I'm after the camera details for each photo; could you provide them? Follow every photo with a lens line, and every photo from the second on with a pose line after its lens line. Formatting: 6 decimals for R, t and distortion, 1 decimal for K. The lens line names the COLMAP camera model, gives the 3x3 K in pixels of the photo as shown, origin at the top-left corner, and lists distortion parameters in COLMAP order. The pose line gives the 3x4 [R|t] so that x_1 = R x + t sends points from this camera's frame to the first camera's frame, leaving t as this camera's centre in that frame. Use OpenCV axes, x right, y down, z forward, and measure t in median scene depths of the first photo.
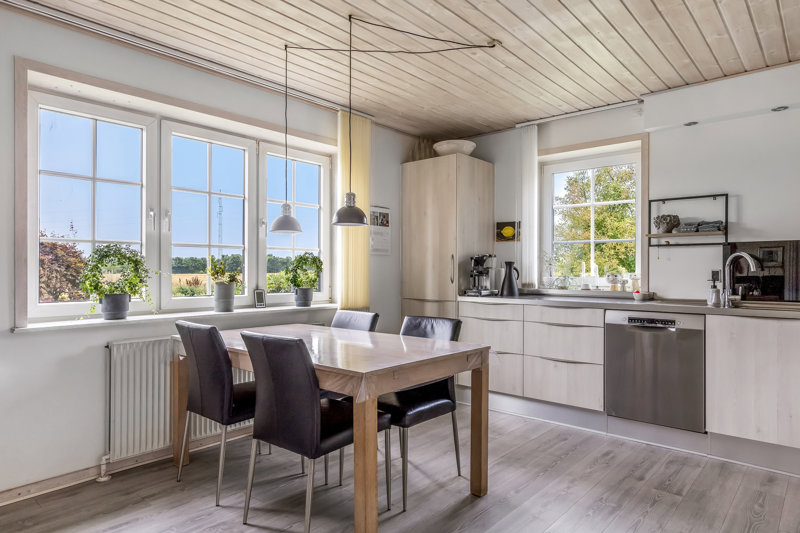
lens RADIAL K [[491.5, 0, 400.0], [0, 491.5, 266.5], [0, 0, 1]] dist [0.004895, 0.001839]
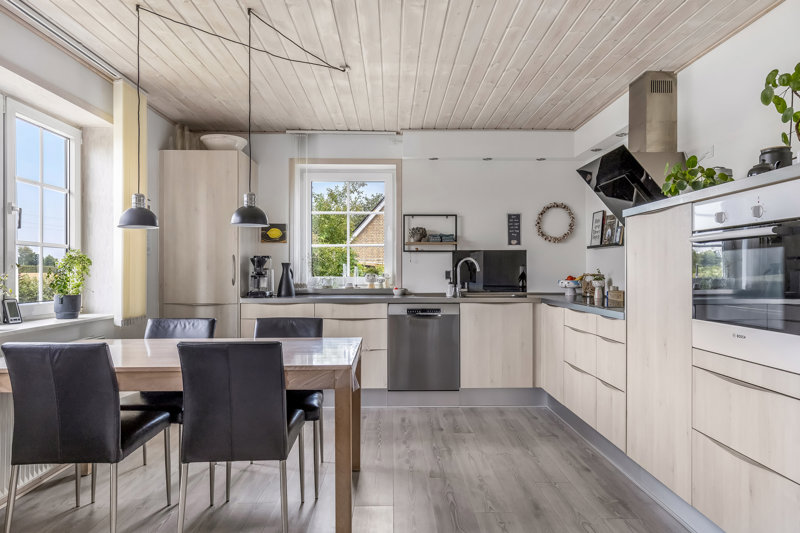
lens RADIAL K [[526.7, 0, 400.0], [0, 526.7, 266.5], [0, 0, 1]] dist [0.018684, -0.000569]
pose [[0.741922, 0.001862, 0.670484, -0.390950], [-0.001573, 0.999998, -0.001037, -0.002137], [-0.670484, -0.000285, 0.741924, 0.020390]]
